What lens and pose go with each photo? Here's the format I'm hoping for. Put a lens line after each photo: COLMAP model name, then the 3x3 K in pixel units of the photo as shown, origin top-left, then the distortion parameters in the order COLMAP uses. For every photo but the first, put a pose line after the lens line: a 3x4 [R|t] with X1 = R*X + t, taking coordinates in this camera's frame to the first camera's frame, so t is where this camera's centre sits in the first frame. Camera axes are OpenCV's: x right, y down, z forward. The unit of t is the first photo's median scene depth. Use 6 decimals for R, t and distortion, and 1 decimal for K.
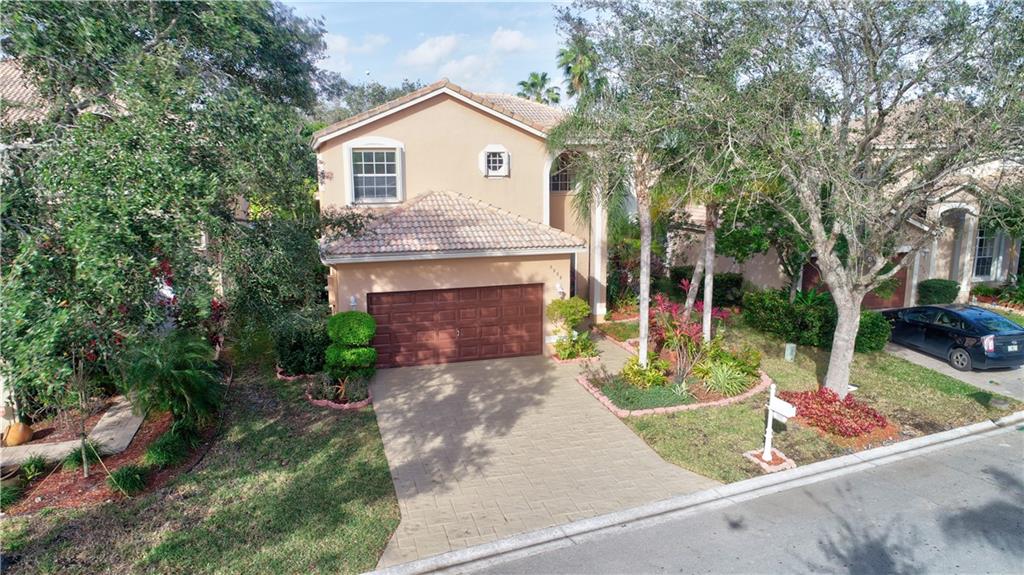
lens RADIAL K [[684.9, 0, 512.0], [0, 684.9, 287.5], [0, 0, 1]] dist [-0.005853, 0.001751]
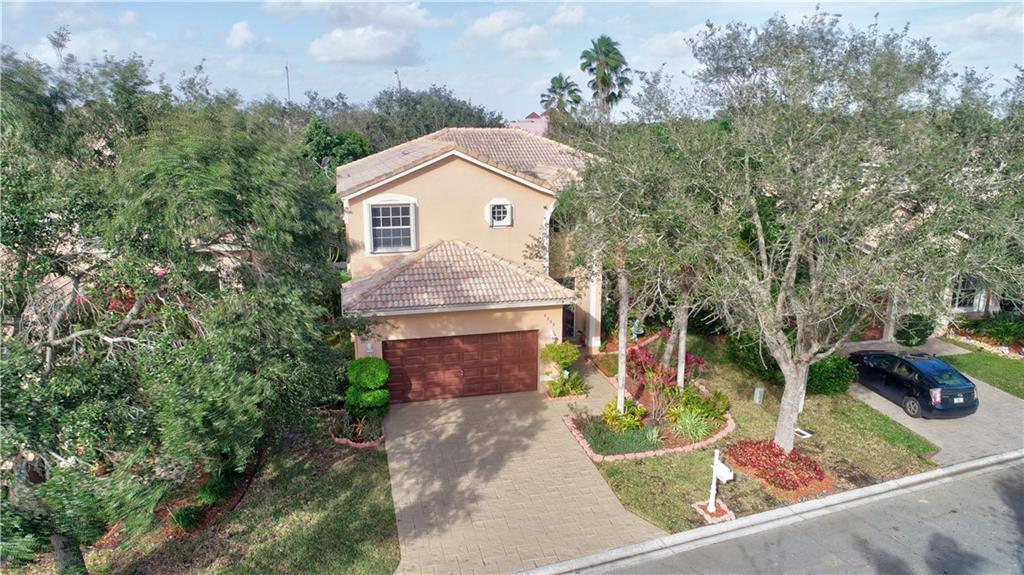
lens RADIAL K [[684.9, 0, 512.0], [0, 684.9, 287.5], [0, 0, 1]] dist [-0.005853, 0.001751]
pose [[0.998804, 0.014830, -0.046587, 0.063299], [-0.012495, 0.998670, 0.050027, -0.153890], [0.047266, -0.049385, 0.997661, -0.144673]]
